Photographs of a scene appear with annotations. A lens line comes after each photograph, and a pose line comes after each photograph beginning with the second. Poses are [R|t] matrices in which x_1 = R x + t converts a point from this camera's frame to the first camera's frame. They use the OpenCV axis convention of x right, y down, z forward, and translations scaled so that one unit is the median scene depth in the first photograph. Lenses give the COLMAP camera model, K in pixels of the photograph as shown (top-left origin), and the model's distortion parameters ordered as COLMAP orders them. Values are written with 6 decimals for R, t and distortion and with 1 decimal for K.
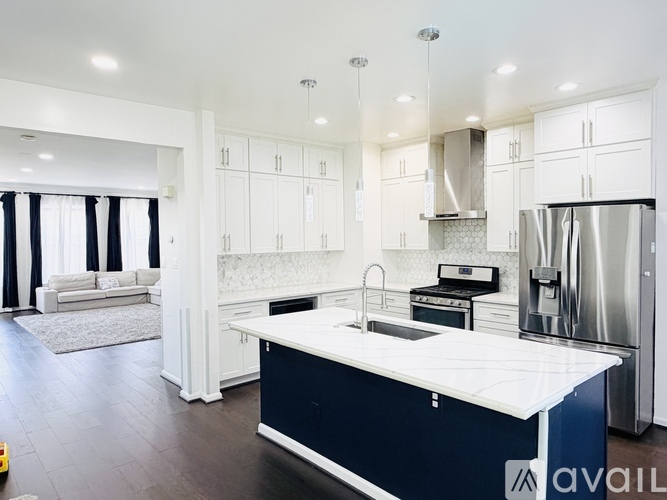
lens RADIAL K [[449.5, 0, 334.3], [0, 449.5, 248.7], [0, 0, 1]] dist [-0.020893, 0.004796]
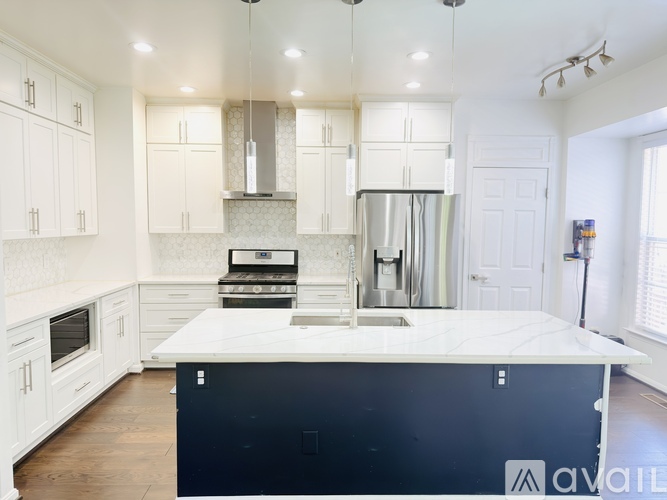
lens RADIAL K [[465.6, 0, 332.4], [0, 465.6, 251.0], [0, 0, 1]] dist [0.051530, -0.005390]
pose [[0.650009, -0.036858, 0.759032, -0.351353], [0.008175, 0.999104, 0.041515, 0.001235], [-0.759883, -0.020780, 0.649728, 0.256860]]
